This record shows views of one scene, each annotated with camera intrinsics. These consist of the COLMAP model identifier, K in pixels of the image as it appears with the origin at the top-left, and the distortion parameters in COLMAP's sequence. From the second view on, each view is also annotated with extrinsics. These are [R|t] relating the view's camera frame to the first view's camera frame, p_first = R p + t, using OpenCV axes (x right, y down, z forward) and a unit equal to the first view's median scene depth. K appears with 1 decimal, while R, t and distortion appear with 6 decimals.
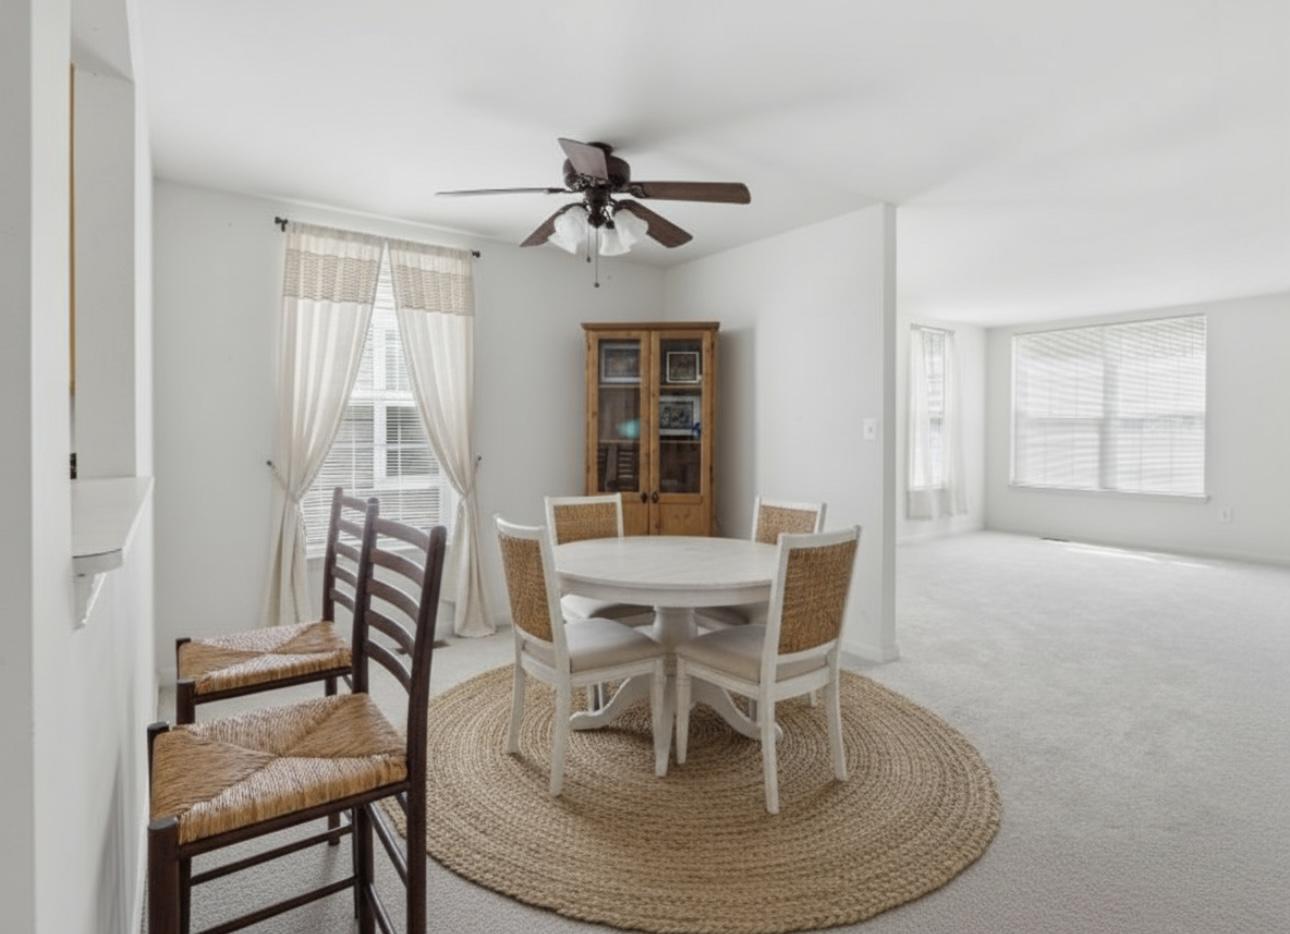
lens RADIAL K [[646.6, 0, 620.7], [0, 646.6, 434.9], [0, 0, 1]] dist [-0.000809, -0.000344]
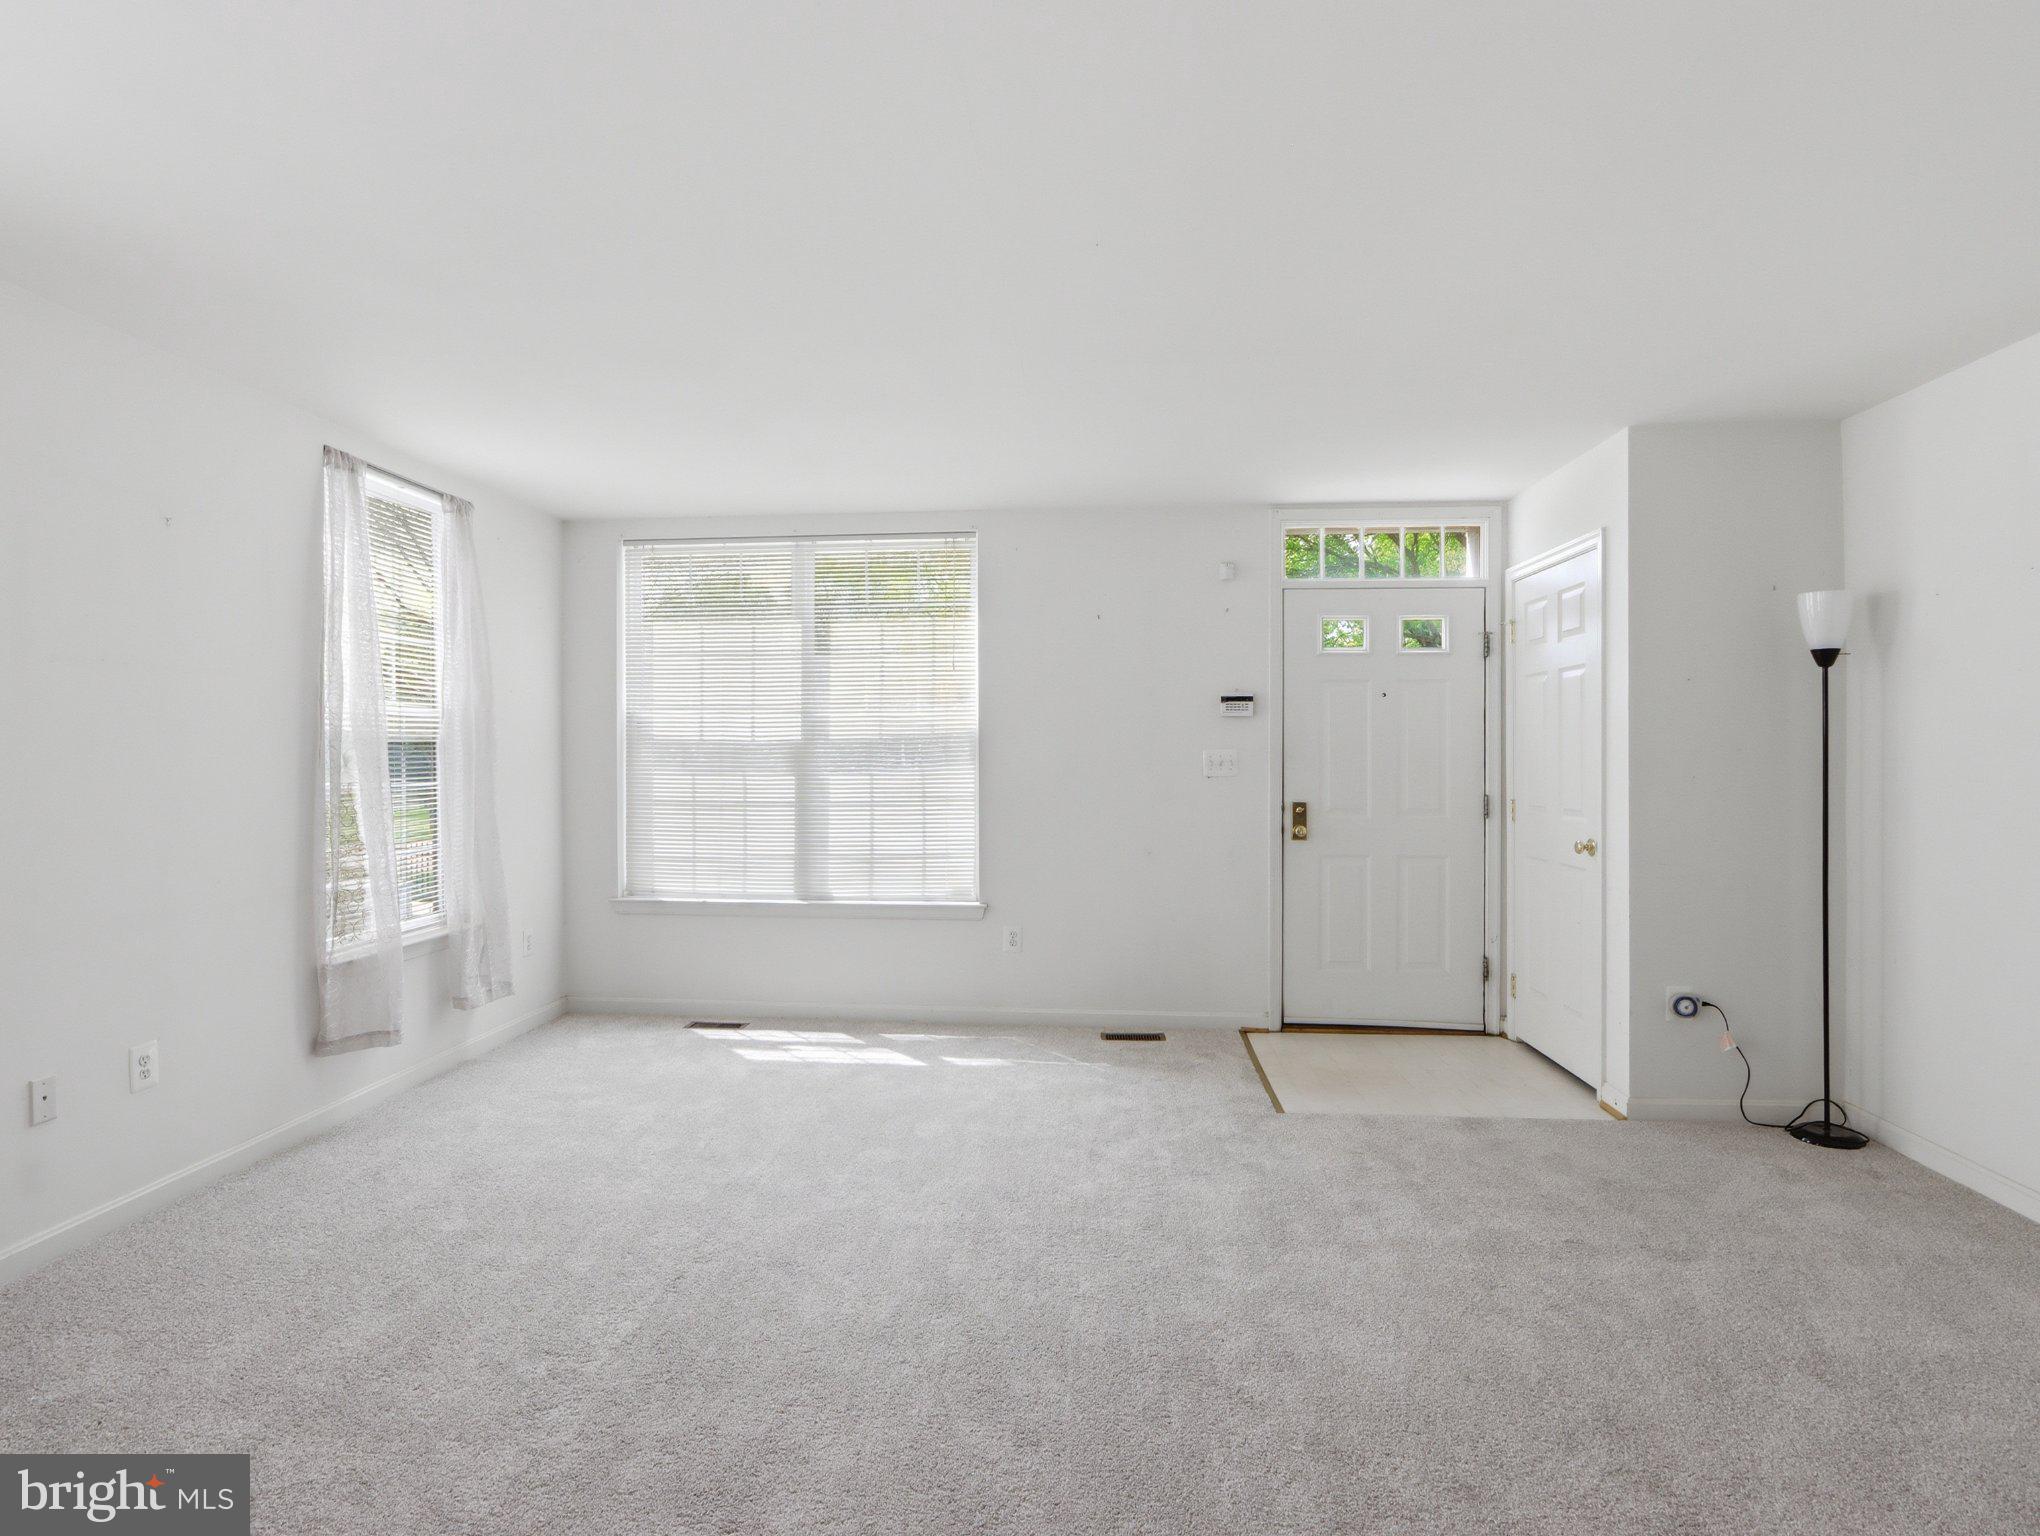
lens RADIAL K [[1118.6, 0, 1008.2], [0, 1118.6, 772.3], [0, 0, 1]] dist [0.004336, 0.000824]
pose [[0.639515, -0.001512, 0.768778, 0.235549], [0.004892, 0.999986, -0.002103, -0.002205], [-0.768763, 0.005106, 0.639513, 0.387688]]
